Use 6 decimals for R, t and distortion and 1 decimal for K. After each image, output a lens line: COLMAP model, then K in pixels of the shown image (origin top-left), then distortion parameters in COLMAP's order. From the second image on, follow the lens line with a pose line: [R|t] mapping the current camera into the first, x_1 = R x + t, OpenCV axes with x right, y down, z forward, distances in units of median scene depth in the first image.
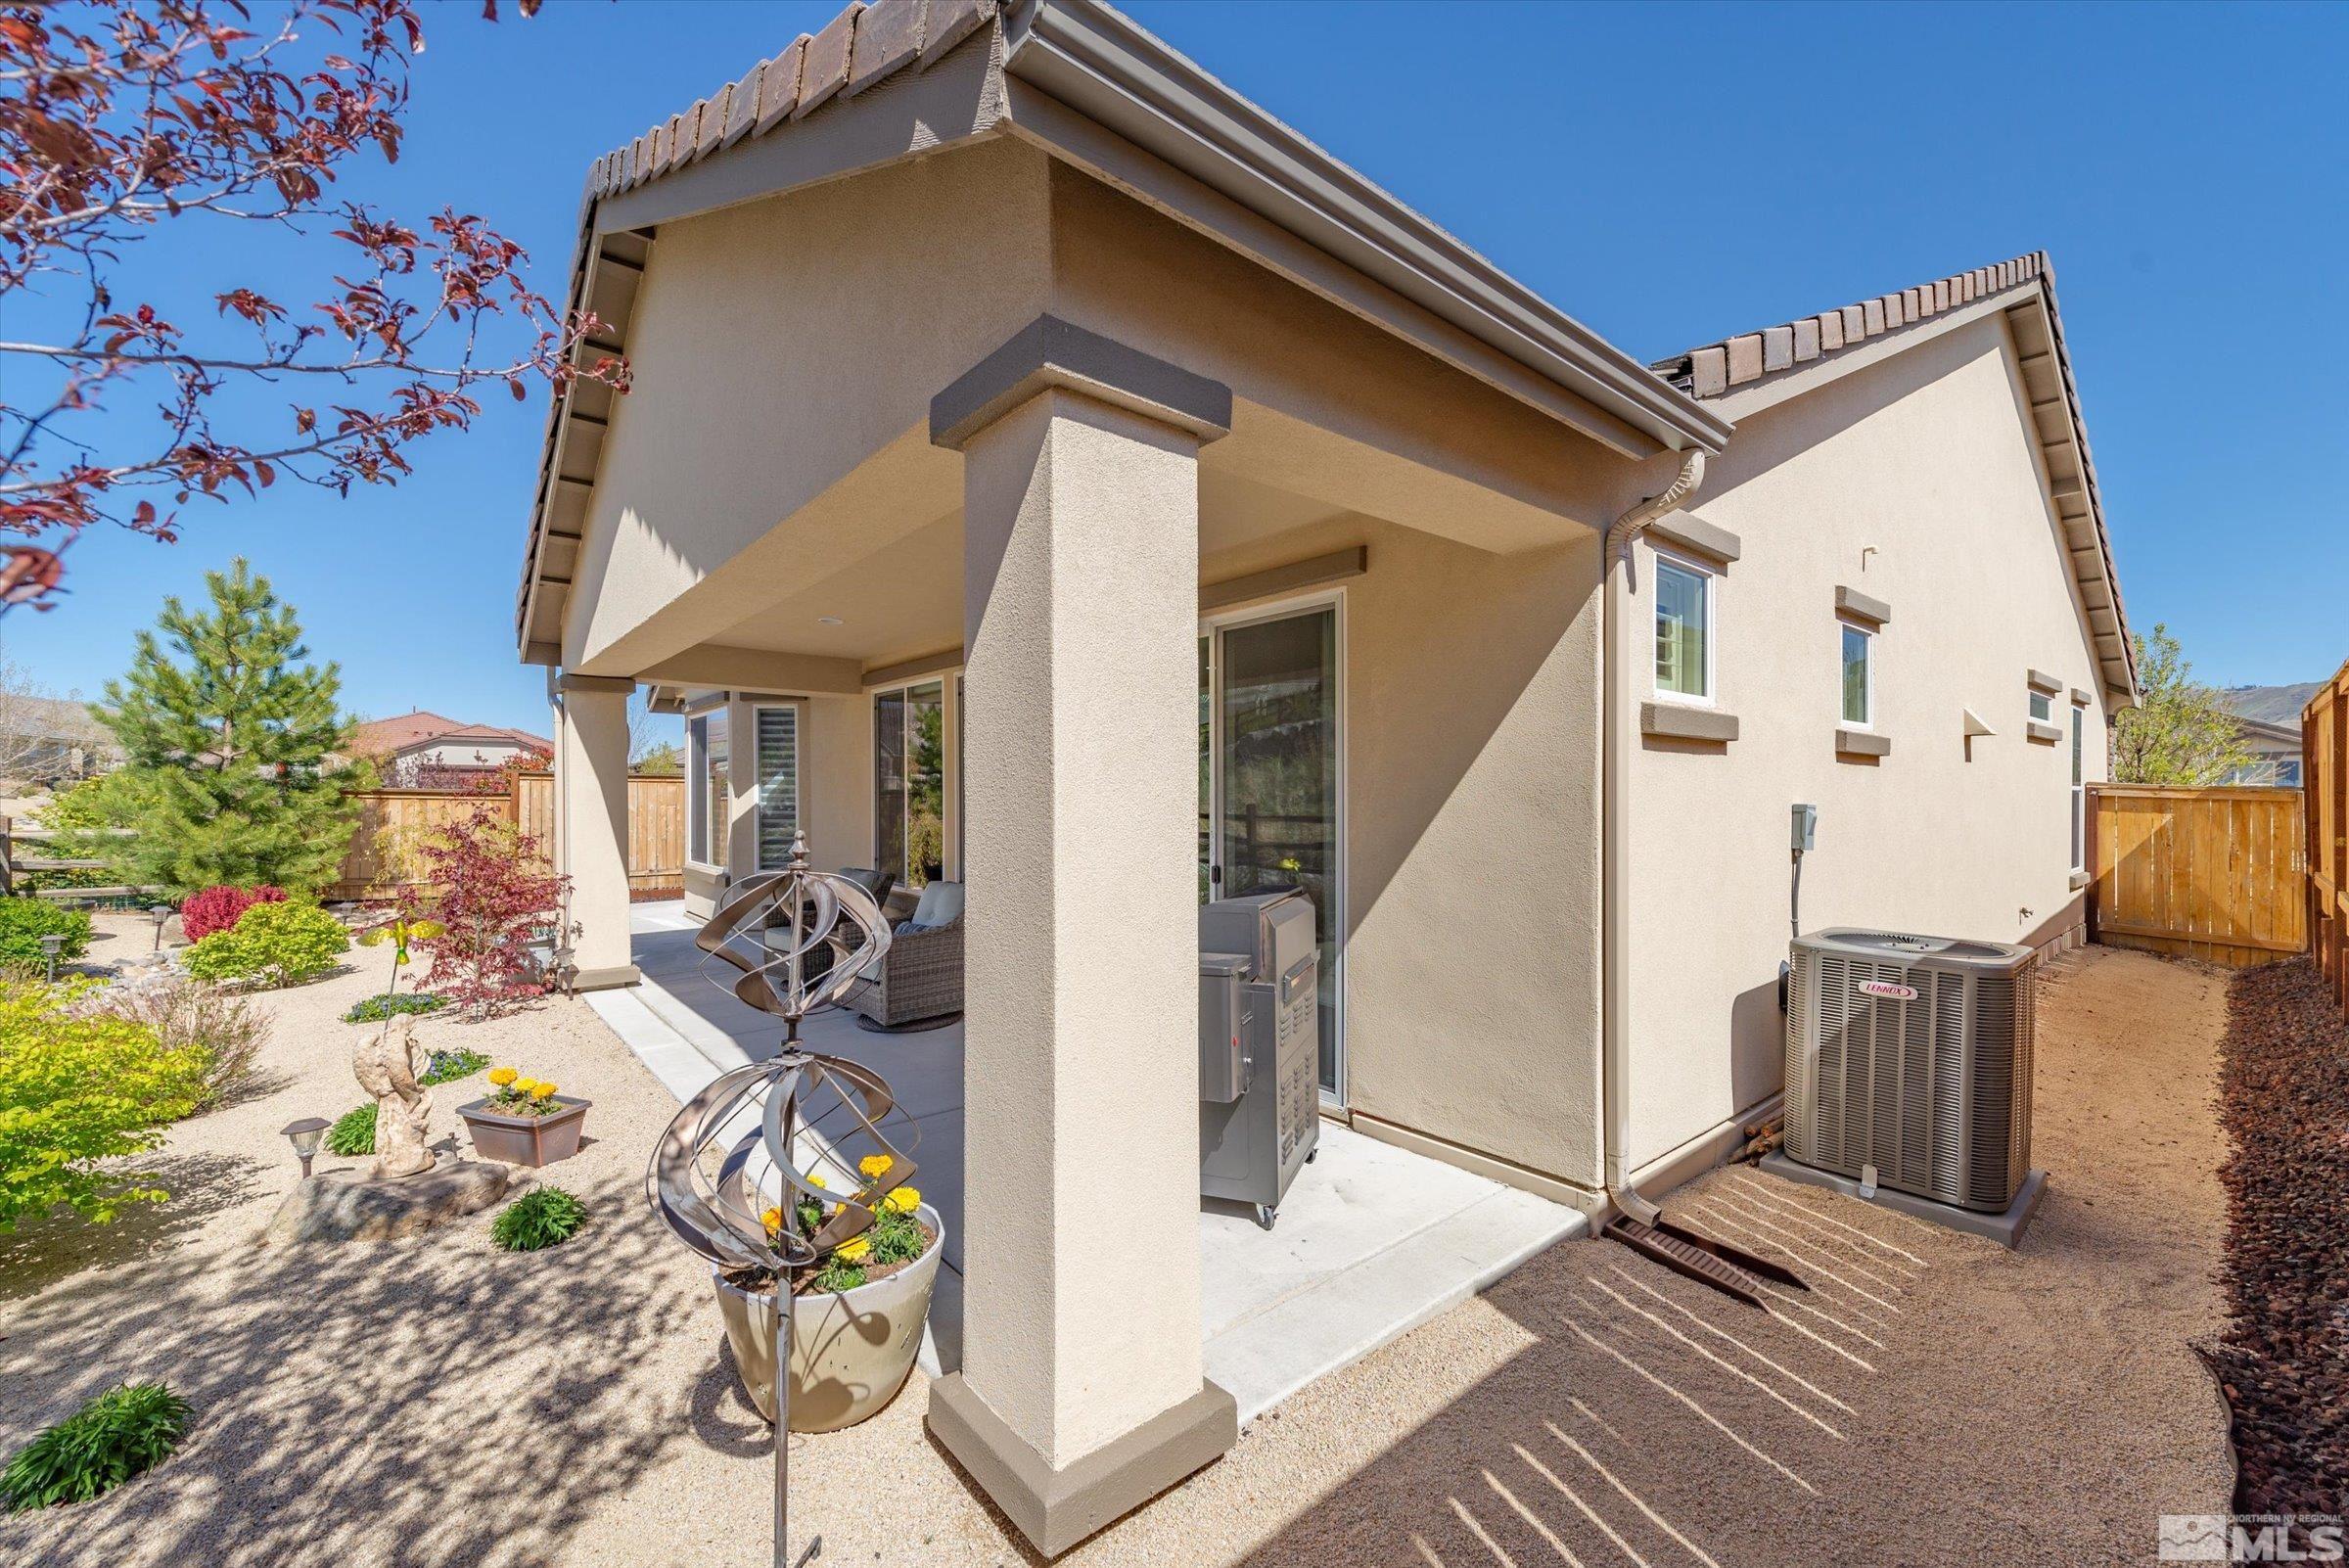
lens RADIAL K [[954.5, 0, 1166.3], [0, 954.5, 837.9], [0, 0, 1]] dist [0.005128, -0.002640]
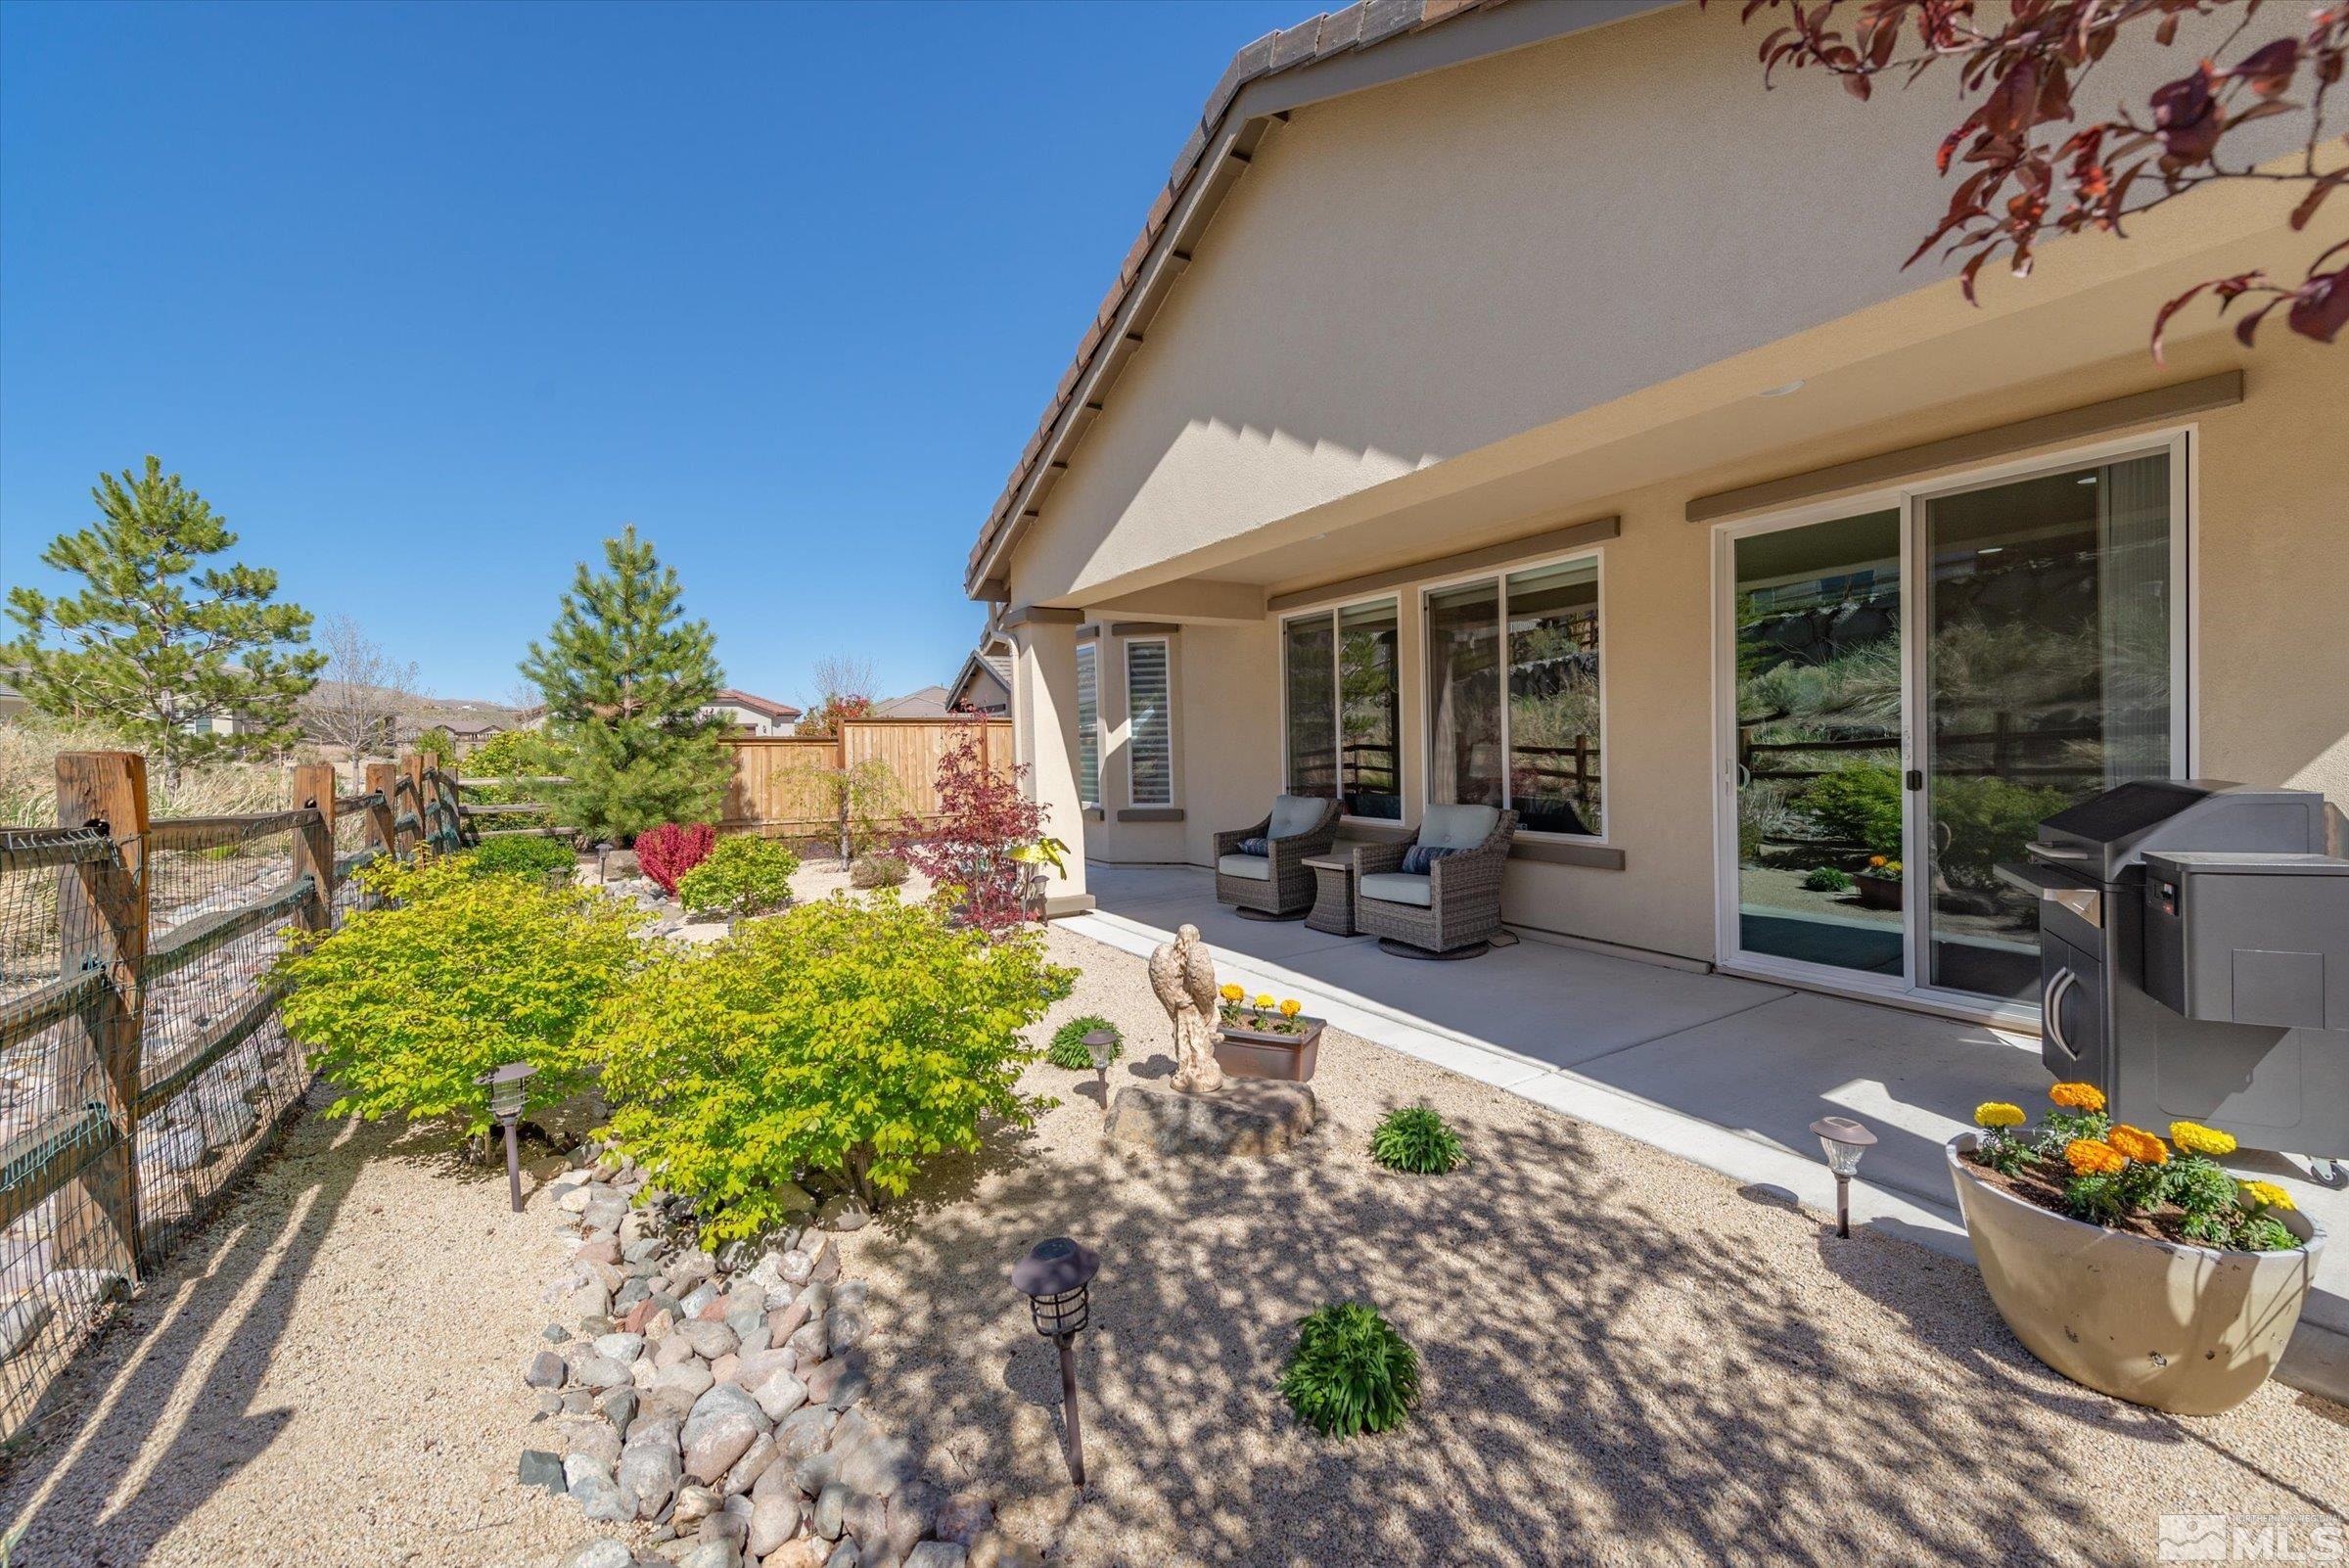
lens RADIAL K [[935.9, 0, 1143.5], [0, 935.9, 816.4], [0, 0, 1]] dist [0.008236, -0.002896]
pose [[0.989340, -0.013010, -0.145045, -0.519725], [0.017893, 0.999314, 0.032416, 0.029919], [0.144524, -0.034666, 0.988894, 0.040787]]
